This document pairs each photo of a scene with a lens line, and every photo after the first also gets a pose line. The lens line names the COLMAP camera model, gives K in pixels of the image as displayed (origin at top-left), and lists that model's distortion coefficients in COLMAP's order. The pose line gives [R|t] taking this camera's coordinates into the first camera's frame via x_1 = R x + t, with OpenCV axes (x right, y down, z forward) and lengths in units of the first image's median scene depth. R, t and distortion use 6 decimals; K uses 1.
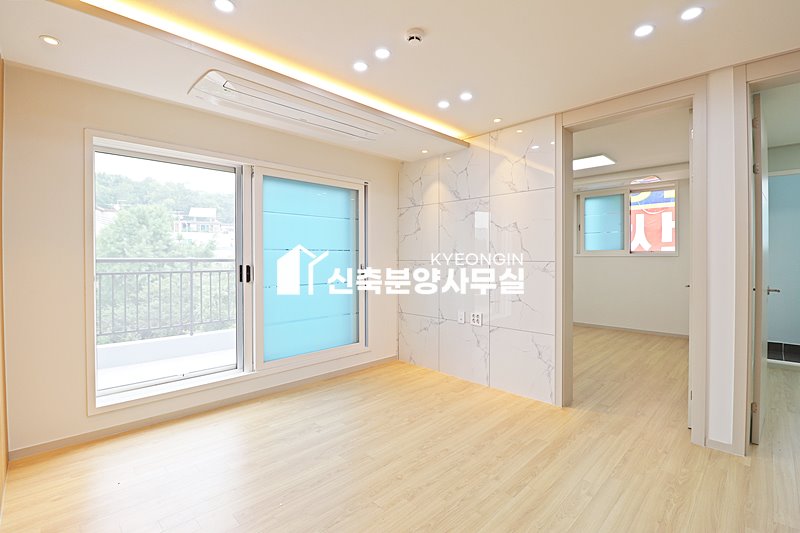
lens RADIAL K [[368.8, 0, 399.8], [0, 368.8, 260.1], [0, 0, 1]] dist [-0.005980, -0.010063]
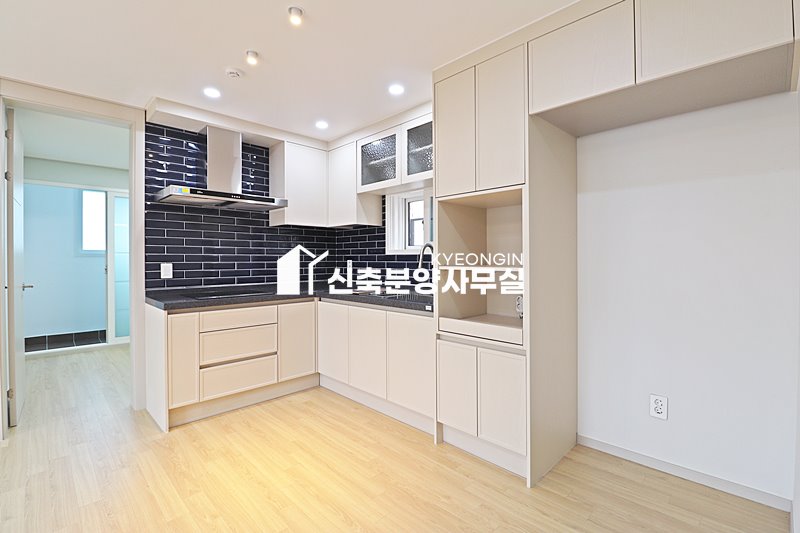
lens RADIAL K [[368.8, 0, 399.9], [0, 368.8, 259.7], [0, 0, 1]] dist [-0.005980, -0.010063]
pose [[0.001994, -0.001177, 0.999997, -0.079257], [0.007834, 0.999969, 0.001161, 0.007800], [-0.999967, 0.007832, 0.002003, -0.139140]]
